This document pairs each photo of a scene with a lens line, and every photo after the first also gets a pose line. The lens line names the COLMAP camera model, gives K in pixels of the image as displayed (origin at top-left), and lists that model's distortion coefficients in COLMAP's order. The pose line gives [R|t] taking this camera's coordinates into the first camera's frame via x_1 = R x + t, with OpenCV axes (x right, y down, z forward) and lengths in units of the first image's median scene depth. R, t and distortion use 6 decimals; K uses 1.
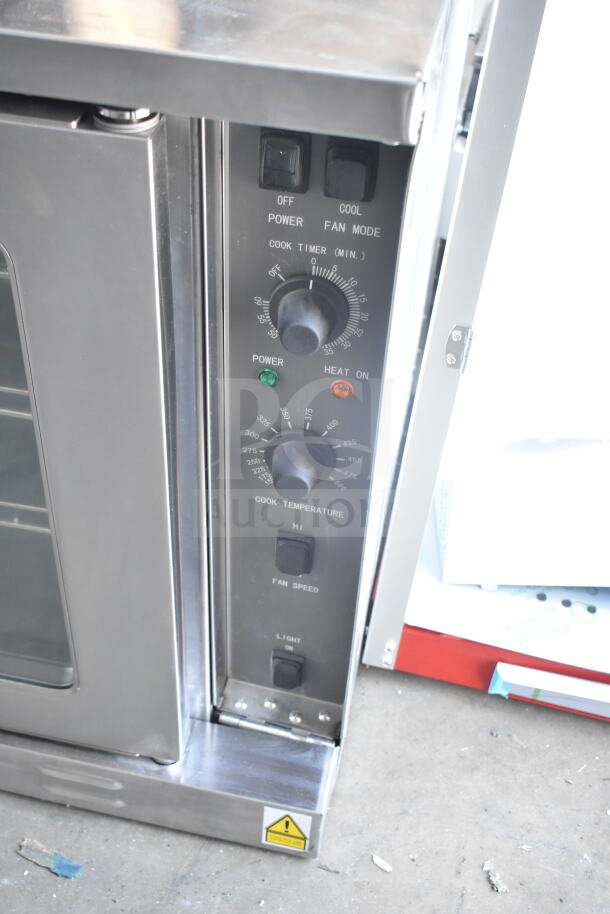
lens RADIAL K [[1053.4, 0, 304.5], [0, 1053.4, 459.3], [0, 0, 1]] dist [-0.018661, 0.000000]
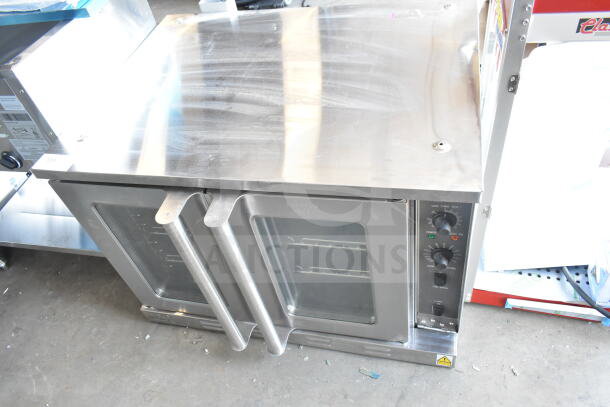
lens RADIAL K [[470.2, 0, 307.8], [0, 470.2, 205.1], [0, 0, 1]] dist [0.001283, -0.002957]
pose [[0.976968, -0.118258, -0.177622, -0.108539], [0.132288, 0.988786, 0.069300, -0.255740], [0.167435, -0.091201, 0.981656, -0.406413]]
